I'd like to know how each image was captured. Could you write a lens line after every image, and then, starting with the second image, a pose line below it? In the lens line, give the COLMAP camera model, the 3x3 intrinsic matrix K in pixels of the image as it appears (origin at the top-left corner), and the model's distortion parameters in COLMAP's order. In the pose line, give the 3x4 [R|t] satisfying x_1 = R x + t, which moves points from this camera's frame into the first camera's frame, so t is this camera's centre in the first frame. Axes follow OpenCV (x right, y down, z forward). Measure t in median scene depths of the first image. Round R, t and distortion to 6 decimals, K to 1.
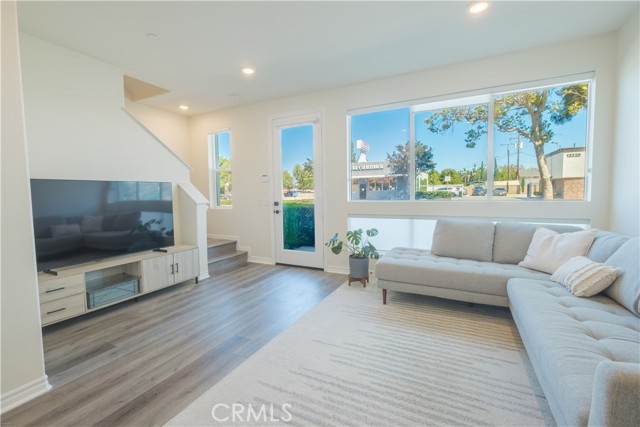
lens RADIAL K [[282.6, 0, 317.6], [0, 282.6, 209.1], [0, 0, 1]] dist [-0.002394, 0.000285]
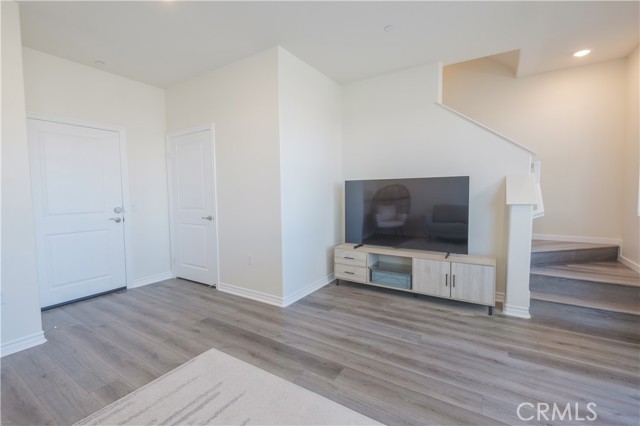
lens RADIAL K [[282.6, 0, 317.6], [0, 282.6, 208.6], [0, 0, 1]] dist [-0.002394, 0.000285]
pose [[-0.100619, 0.070759, -0.992406, 0.441387], [-0.045815, 0.996080, 0.075666, -0.057023], [0.993870, 0.053081, -0.096983, 0.878739]]
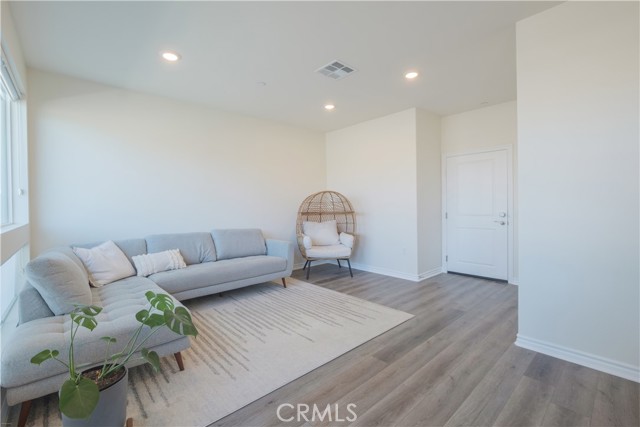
lens RADIAL K [[282.6, 0, 317.6], [0, 282.6, 209.1], [0, 0, 1]] dist [-0.002394, 0.000285]
pose [[-0.931841, 0.020297, 0.362299, -0.371522], [0.047986, 0.996558, 0.067592, -0.098857], [-0.359680, 0.080371, -0.929608, 1.682049]]
